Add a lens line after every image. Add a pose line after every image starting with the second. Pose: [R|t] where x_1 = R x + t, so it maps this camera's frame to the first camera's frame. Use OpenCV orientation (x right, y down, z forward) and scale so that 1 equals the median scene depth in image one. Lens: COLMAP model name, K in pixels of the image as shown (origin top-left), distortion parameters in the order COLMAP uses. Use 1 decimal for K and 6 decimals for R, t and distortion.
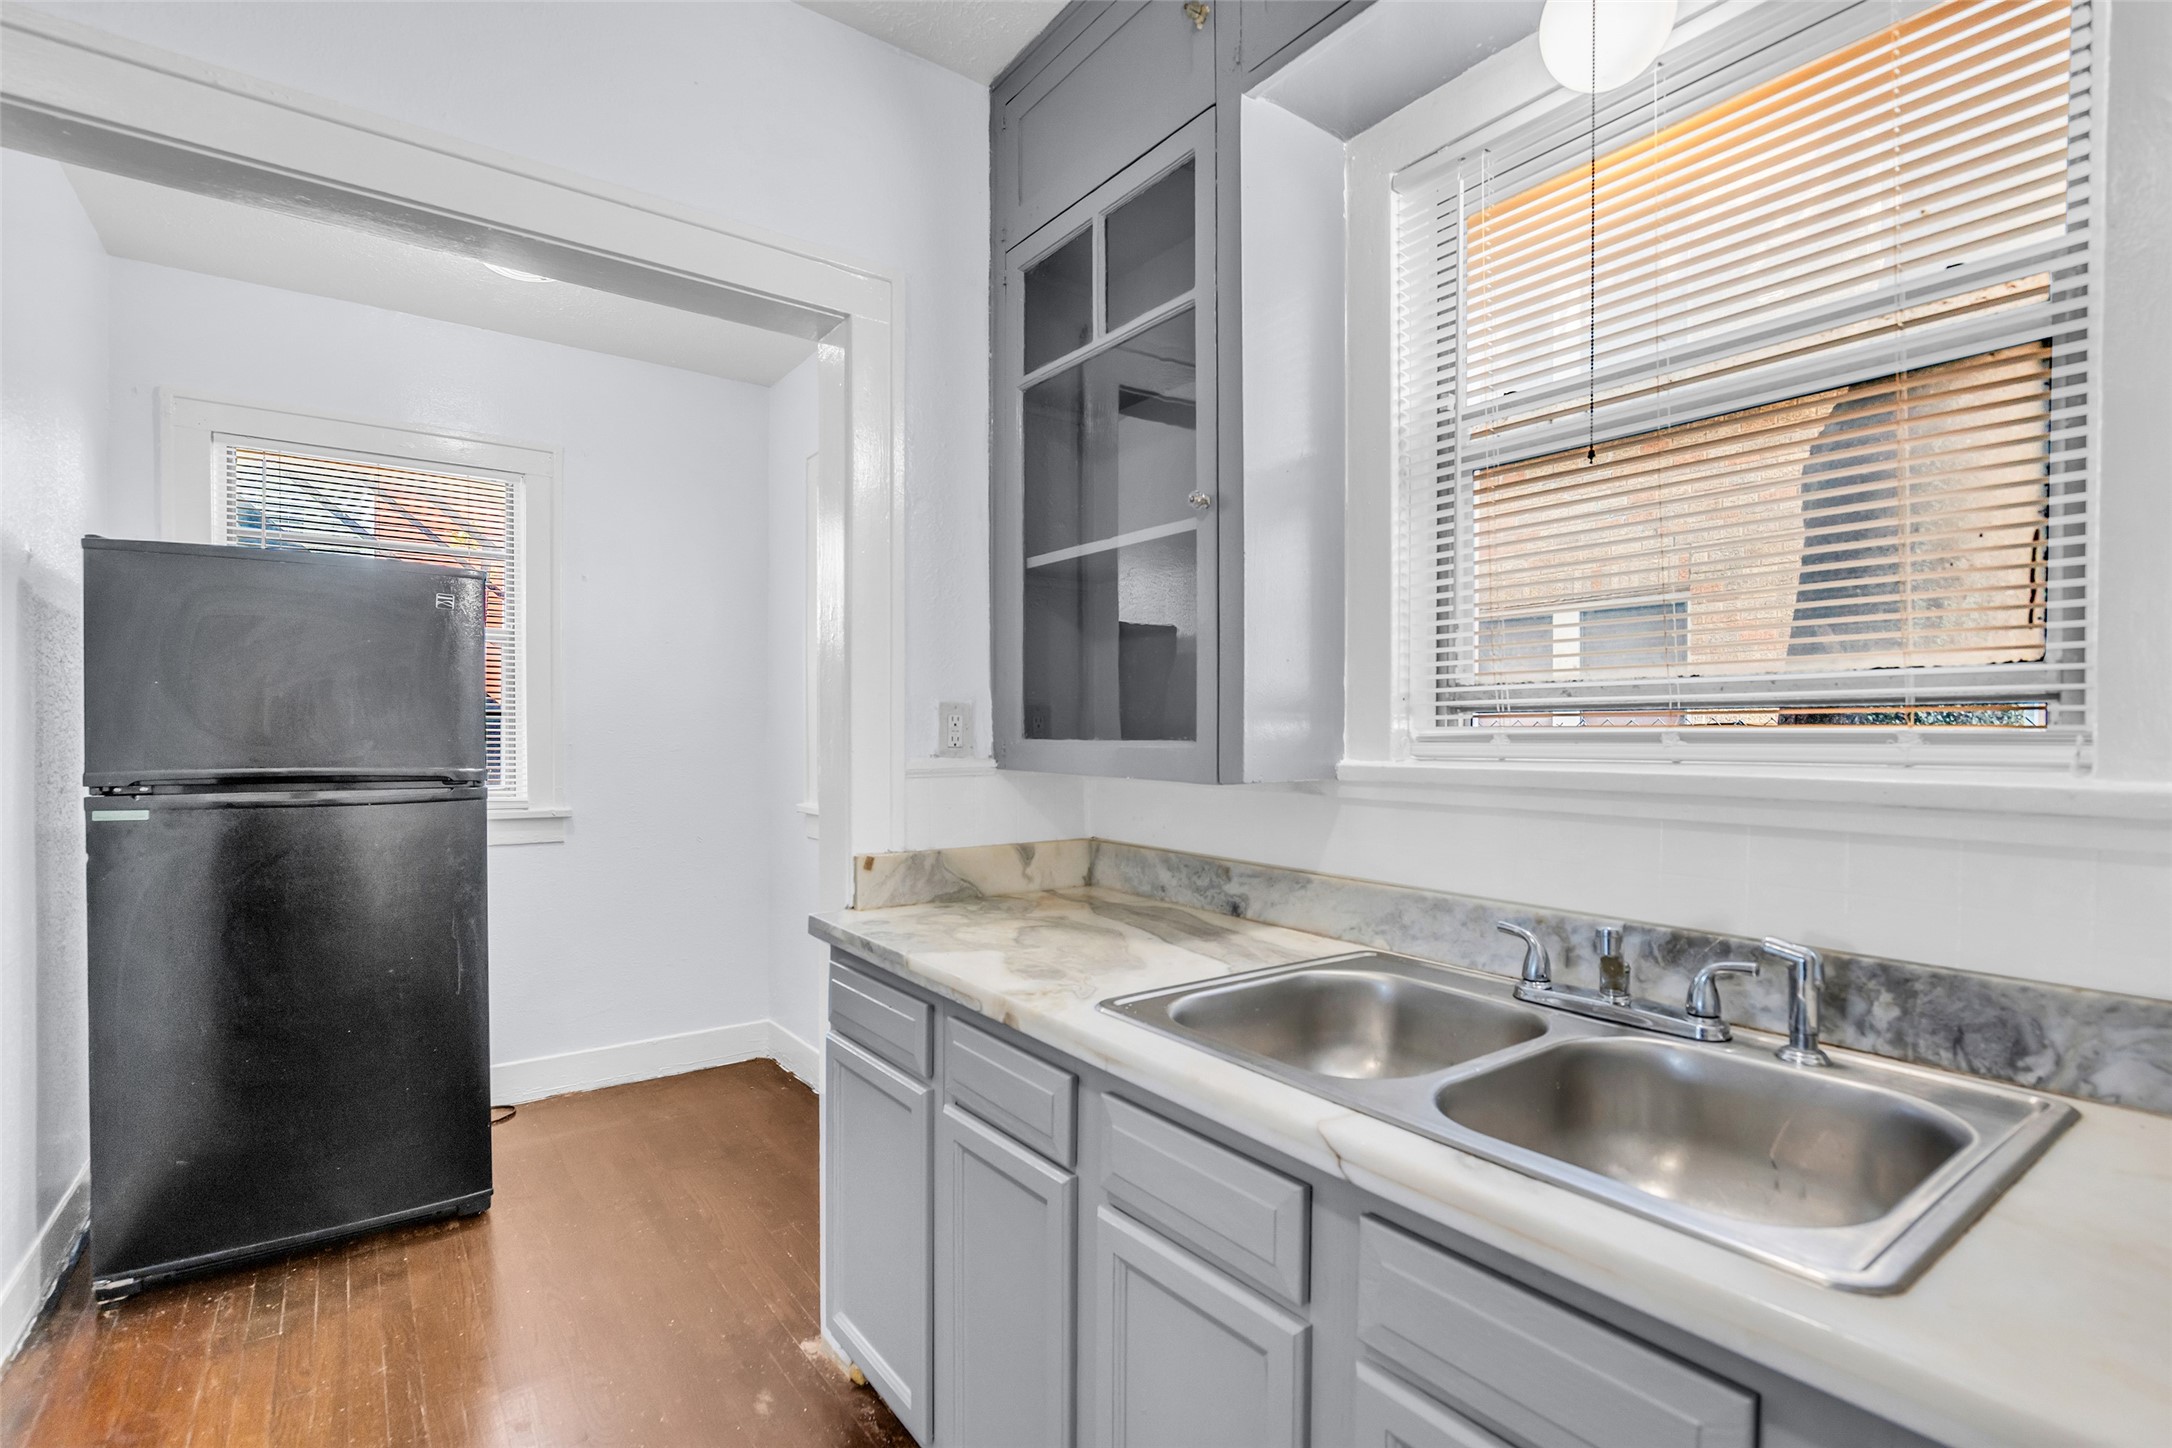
lens RADIAL K [[1007.1, 0, 1090.9], [0, 1007.1, 739.0], [0, 0, 1]] dist [-0.003425, -0.000289]
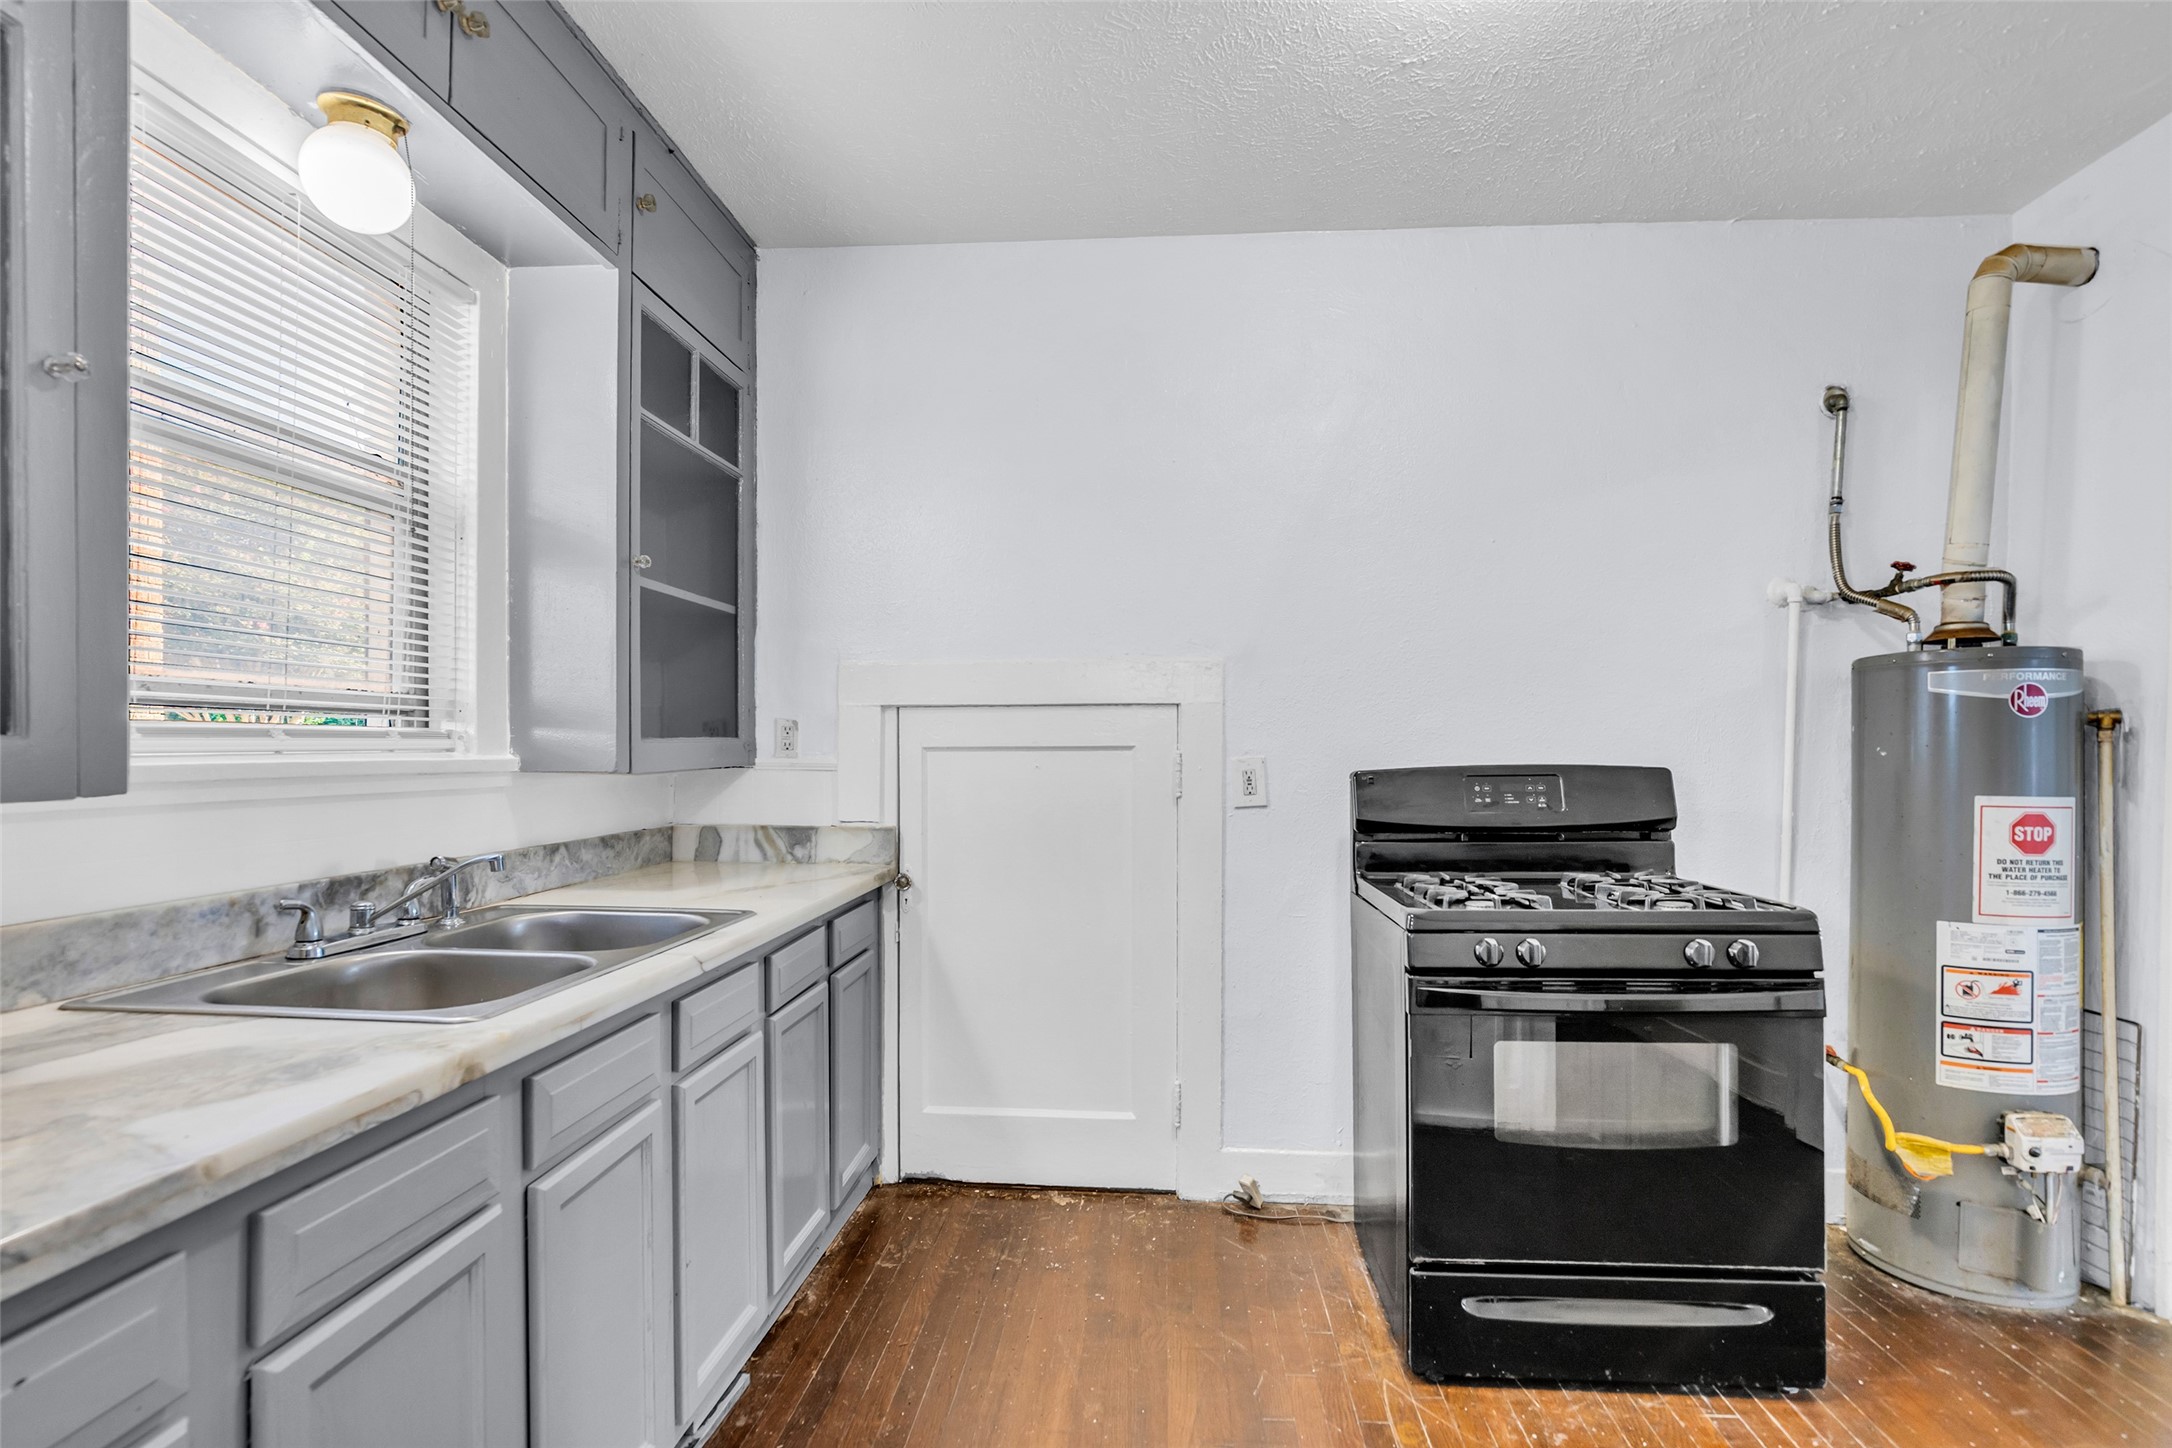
lens RADIAL K [[1007.1, 0, 1089.9], [0, 1007.1, 739.9], [0, 0, 1]] dist [-0.003425, -0.000289]
pose [[-0.752565, -0.003254, 0.658510, -0.968598], [-0.005843, 0.999981, -0.001735, 0.003275], [-0.658492, -0.005153, -0.752570, 1.239910]]
